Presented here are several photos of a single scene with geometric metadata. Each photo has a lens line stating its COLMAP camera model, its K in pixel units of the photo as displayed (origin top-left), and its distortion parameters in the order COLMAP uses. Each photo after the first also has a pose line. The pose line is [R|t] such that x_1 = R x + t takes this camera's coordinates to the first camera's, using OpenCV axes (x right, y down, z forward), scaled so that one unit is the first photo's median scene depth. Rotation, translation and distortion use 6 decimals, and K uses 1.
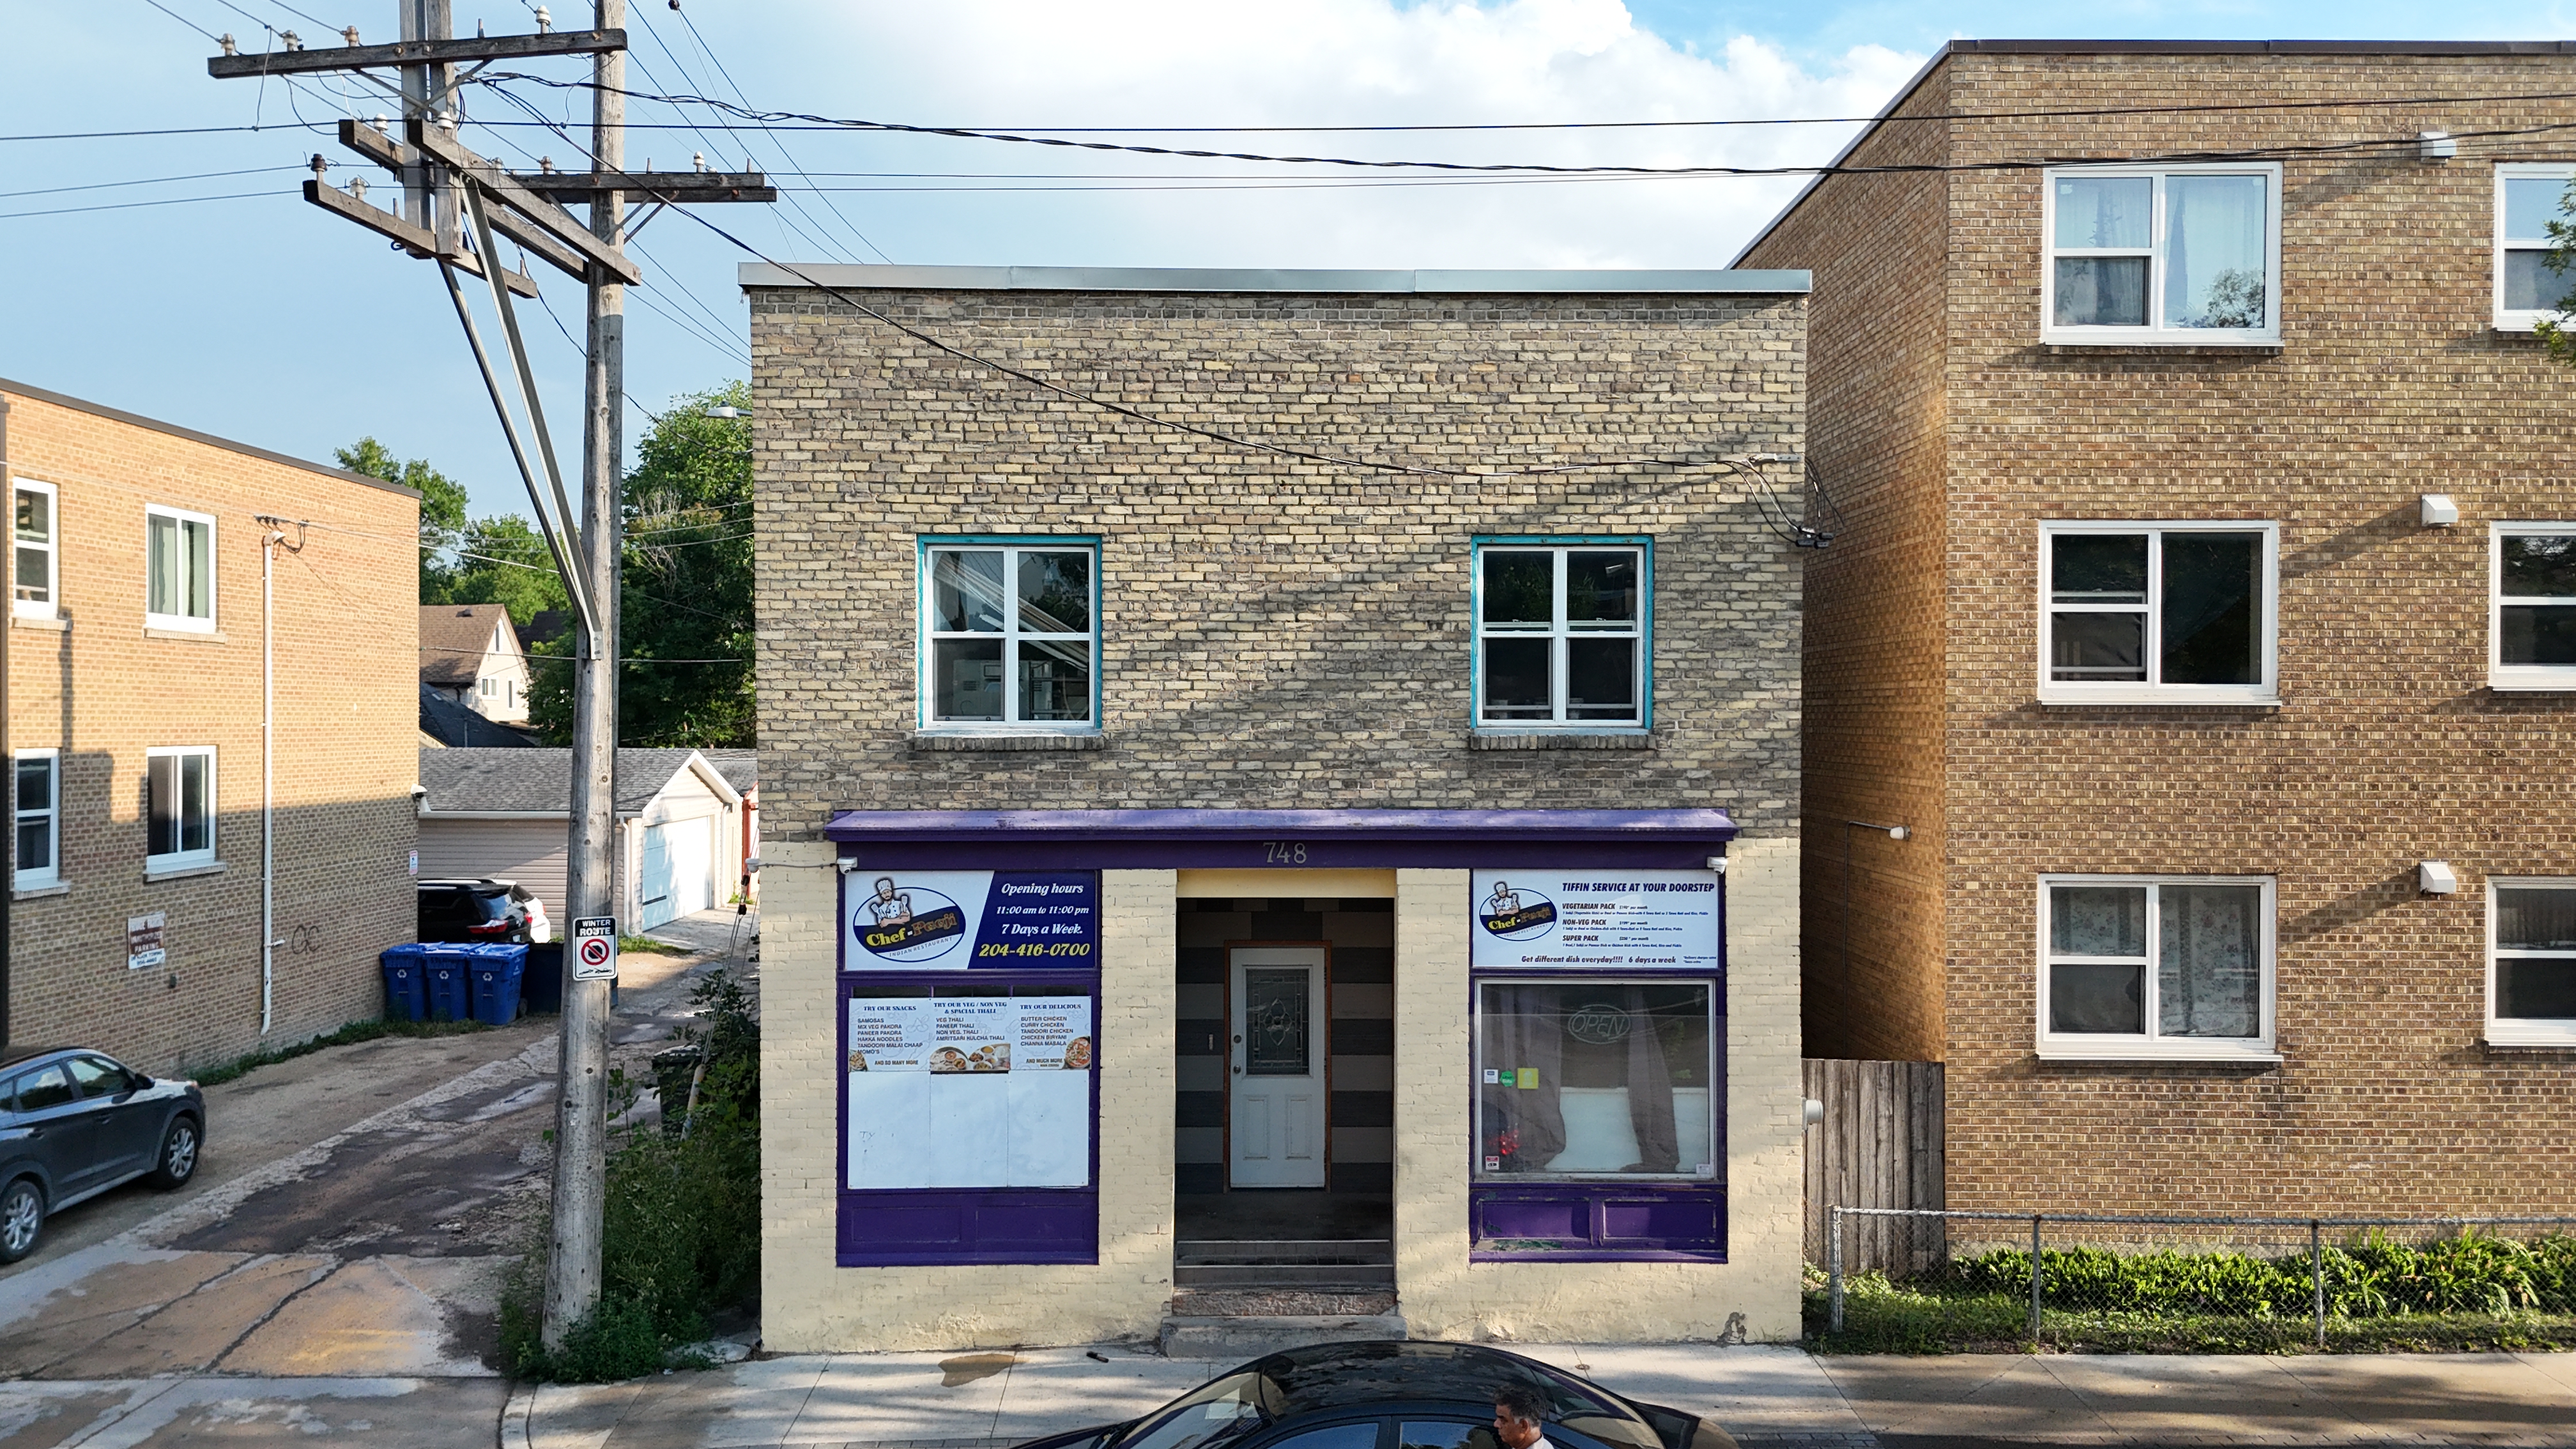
lens RADIAL K [[1848.5, 0, 1279.9], [0, 1848.5, 722.4], [0, 0, 1]] dist [0.064318, 0.001465]
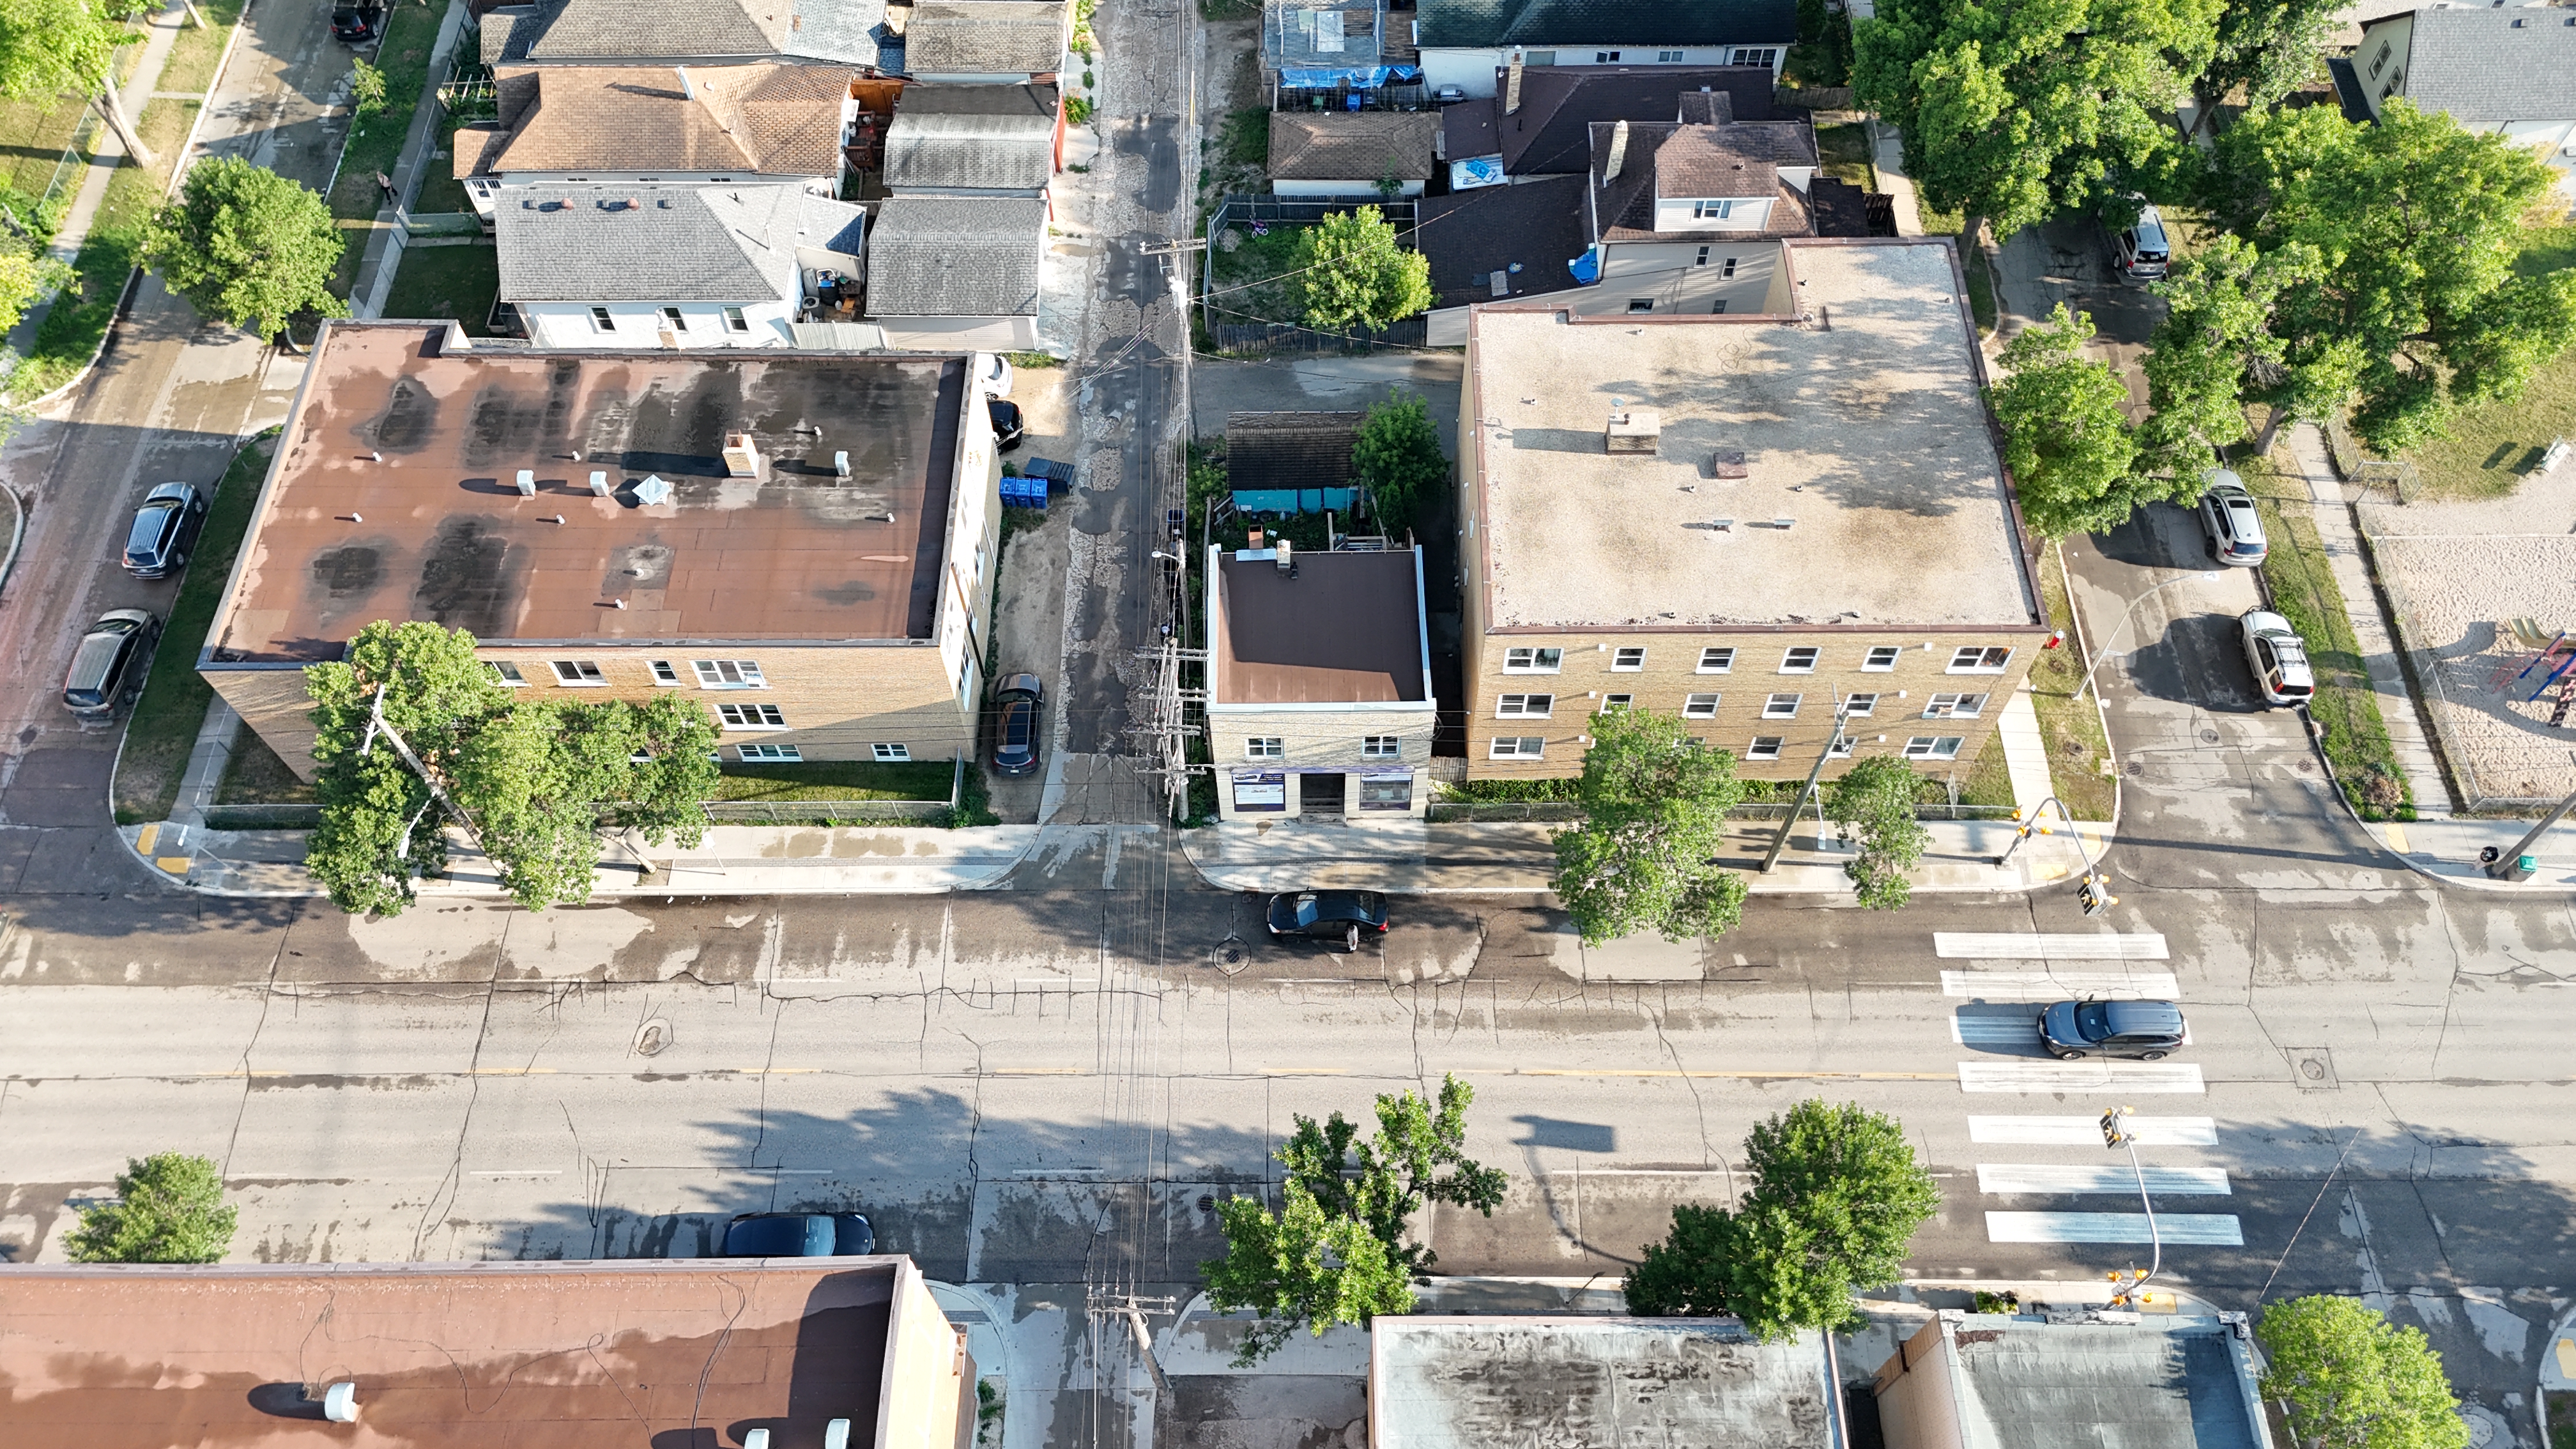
lens RADIAL K [[1848.5, 0, 1295.5], [0, 1848.5, 734.2], [0, 0, 1]] dist [0.064318, 0.001465]
pose [[0.999956, -0.000334, -0.009427, -0.022389], [0.008282, 0.509453, 0.860459, -4.123062], [0.004515, -0.860498, 0.509433, -1.377640]]
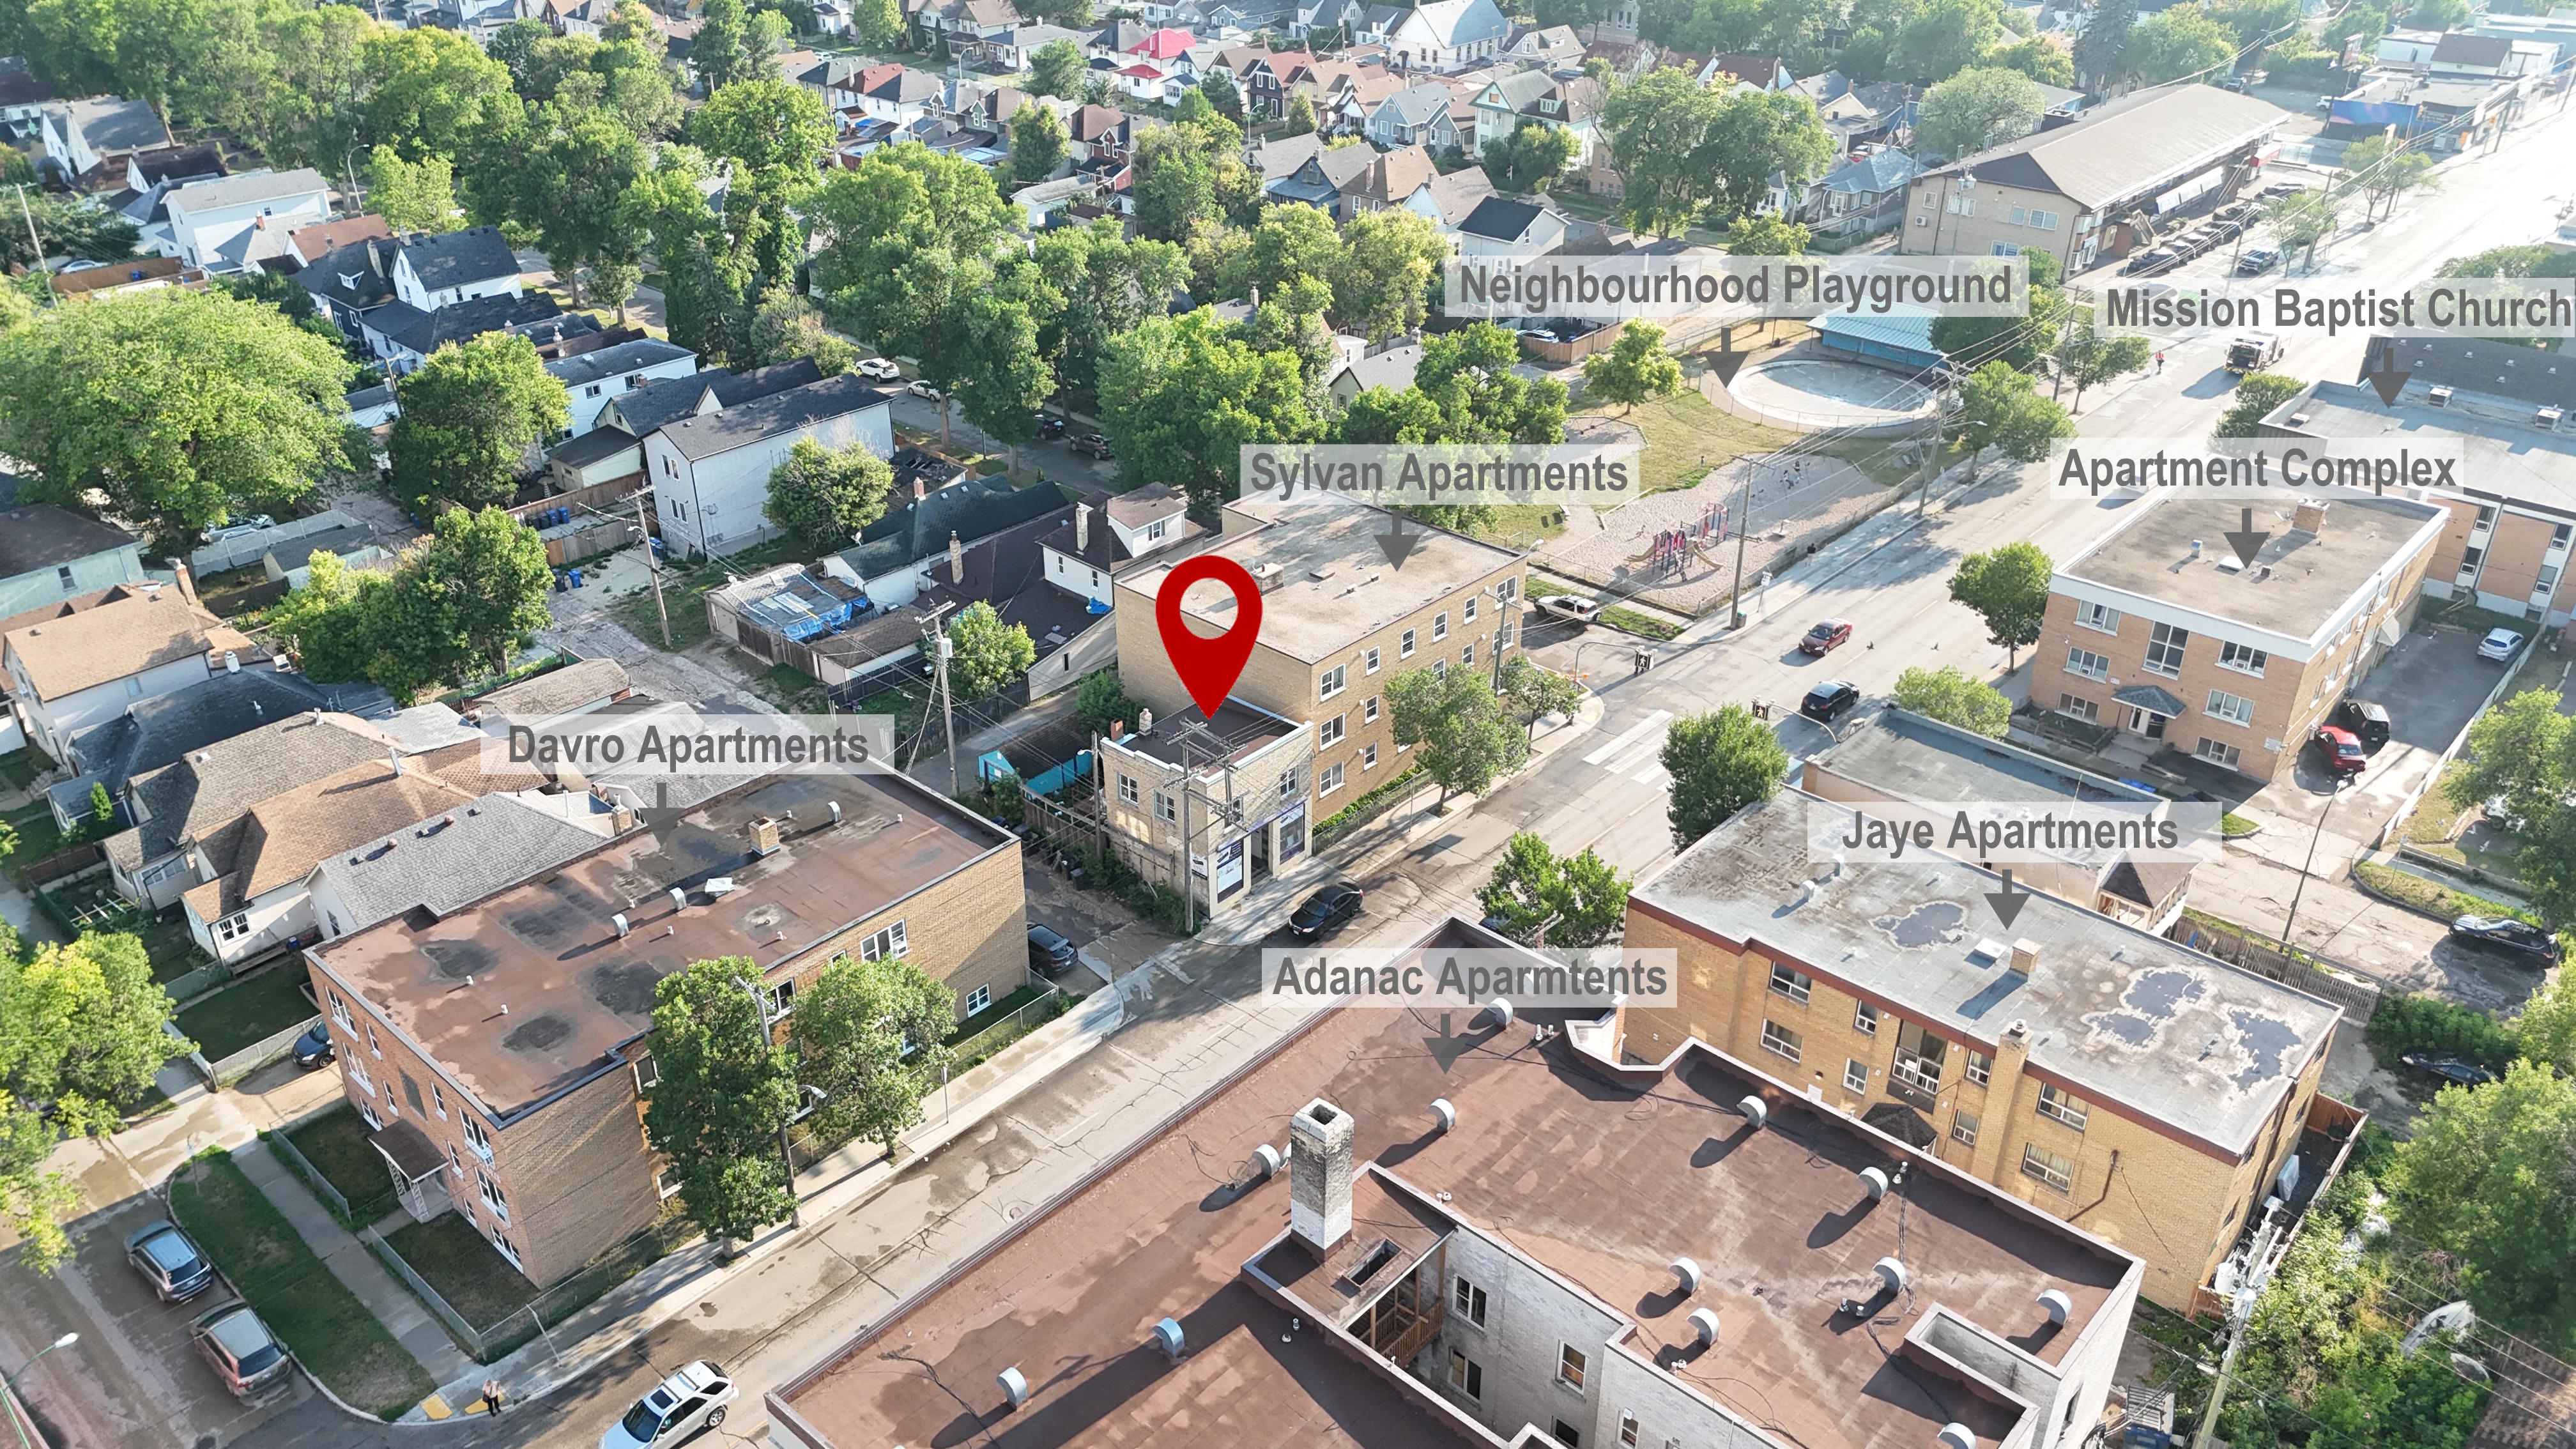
lens RADIAL K [[1848.5, 0, 1282.8], [0, 1848.5, 721.9], [0, 0, 1]] dist [0.064318, 0.001465]
pose [[0.677148, -0.361226, 0.641082, -4.091461], [0.000456, 0.871423, 0.490533, -3.531677], [-0.735847, -0.331871, 0.590247, -2.880971]]
